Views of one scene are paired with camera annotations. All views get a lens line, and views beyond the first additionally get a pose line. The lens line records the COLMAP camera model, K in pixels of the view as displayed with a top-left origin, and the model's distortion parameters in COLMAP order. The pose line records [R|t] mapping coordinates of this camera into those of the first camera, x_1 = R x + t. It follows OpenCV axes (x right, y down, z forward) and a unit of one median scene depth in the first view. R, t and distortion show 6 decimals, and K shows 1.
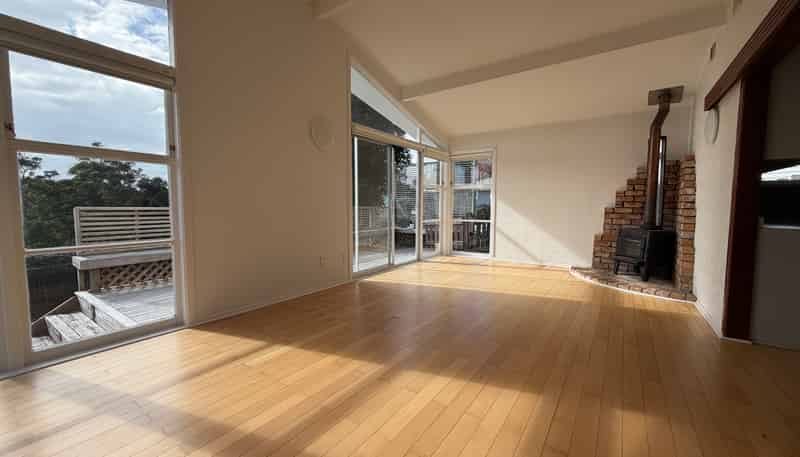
lens RADIAL K [[317.8, 0, 400.0], [0, 317.8, 226.7], [0, 0, 1]] dist [0.000769, 0.000024]
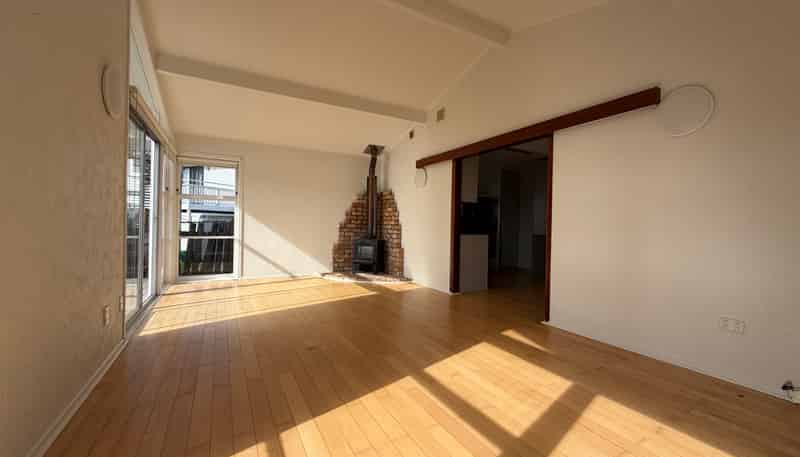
lens RADIAL K [[317.8, 0, 400.0], [0, 317.8, 226.7], [0, 0, 1]] dist [0.000769, 0.000024]
pose [[0.425470, -0.006921, 0.904946, -0.423945], [0.042208, 0.999034, -0.012204, -0.020914], [-0.903988, 0.043389, 0.425351, 0.233332]]
